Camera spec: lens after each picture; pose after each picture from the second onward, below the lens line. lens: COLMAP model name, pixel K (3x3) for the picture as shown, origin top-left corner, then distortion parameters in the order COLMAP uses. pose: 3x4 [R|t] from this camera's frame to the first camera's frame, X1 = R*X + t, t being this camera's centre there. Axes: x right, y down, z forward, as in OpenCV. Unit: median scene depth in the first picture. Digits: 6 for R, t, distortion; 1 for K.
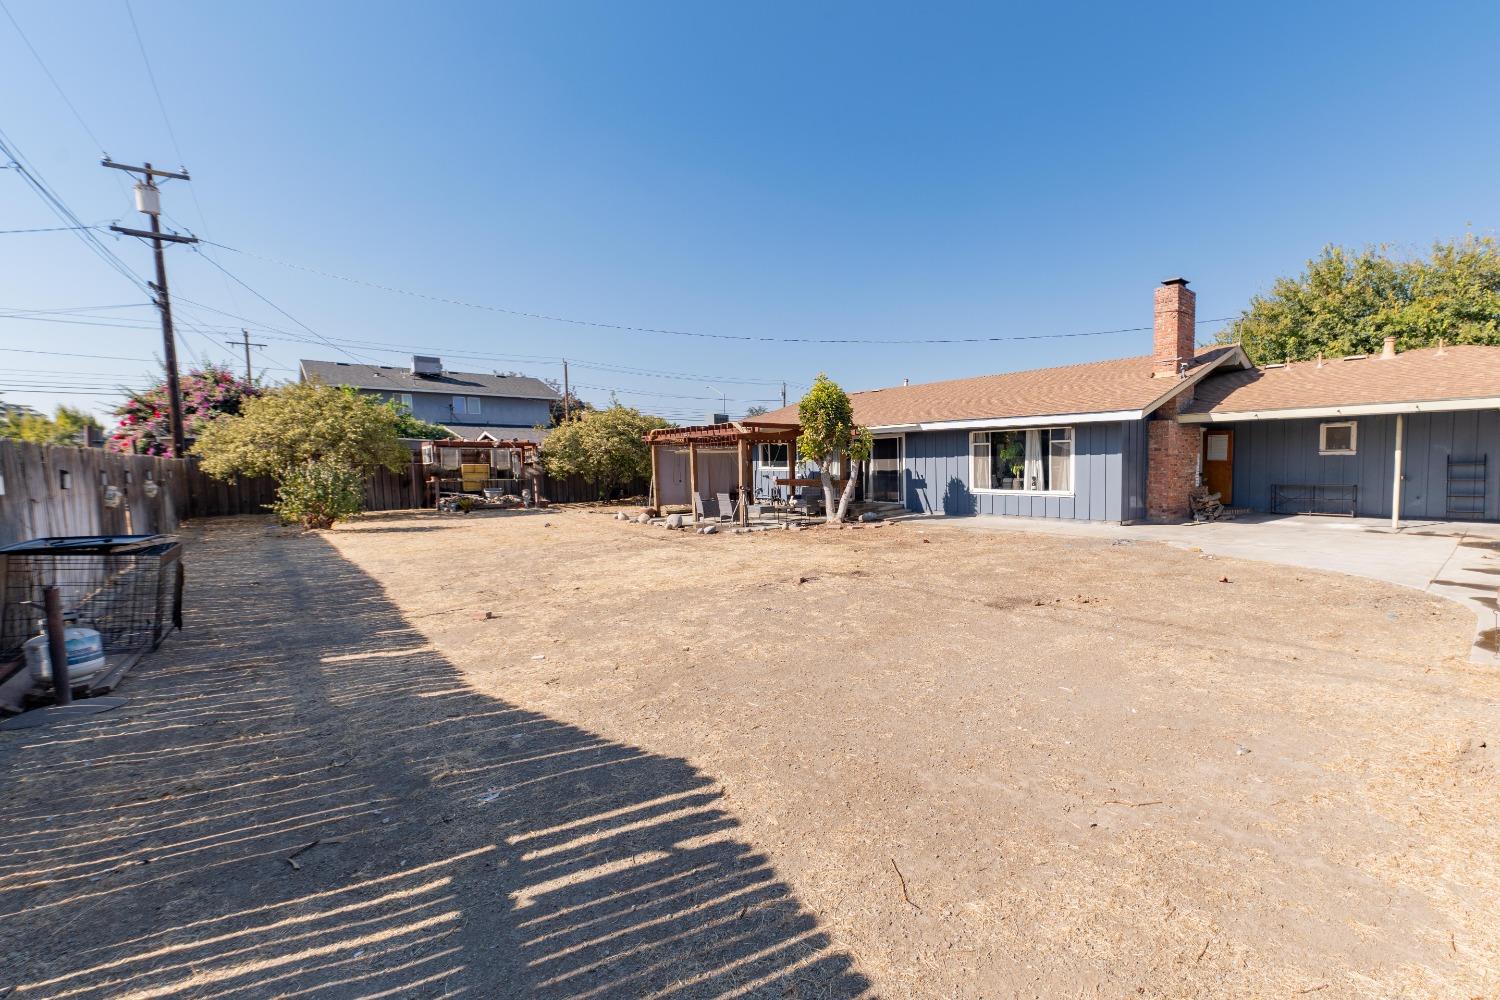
lens RADIAL K [[592.4, 0, 750.0], [0, 592.4, 500.0], [0, 0, 1]] dist [-0.000852, -0.000240]
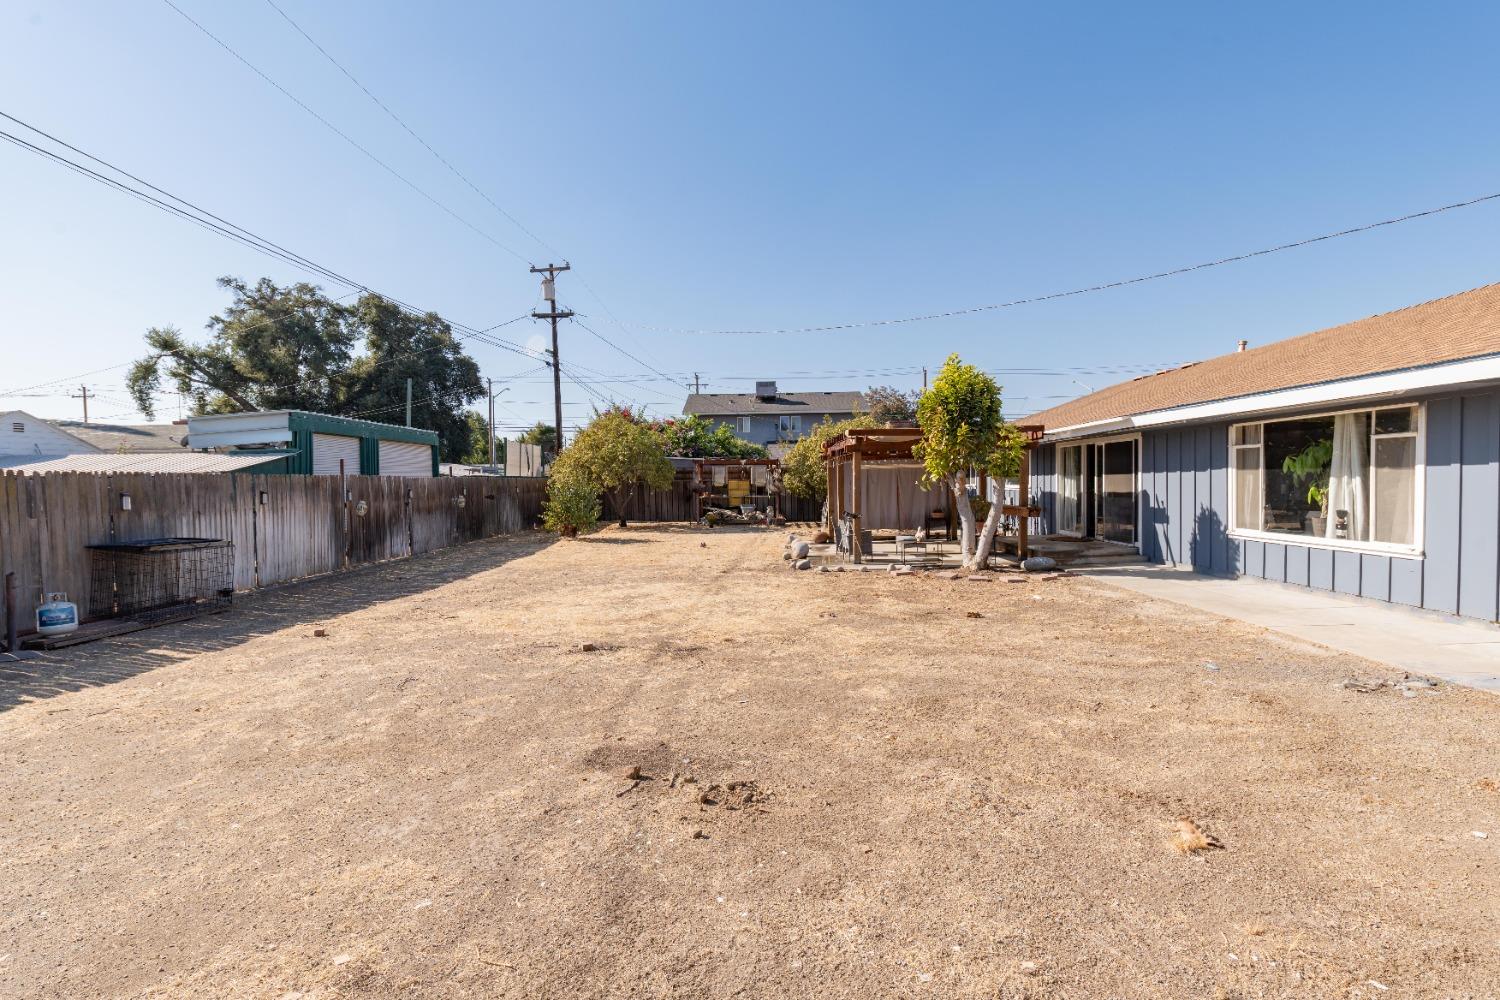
lens RADIAL K [[615.1, 0, 750.0], [0, 615.1, 500.0], [0, 0, 1]] dist [0.003666, -0.000078]
pose [[0.783165, 0.017119, -0.621578, 0.361697], [-0.031615, 0.999424, -0.012308, -0.022976], [0.621009, 0.029291, 0.783256, 0.262654]]
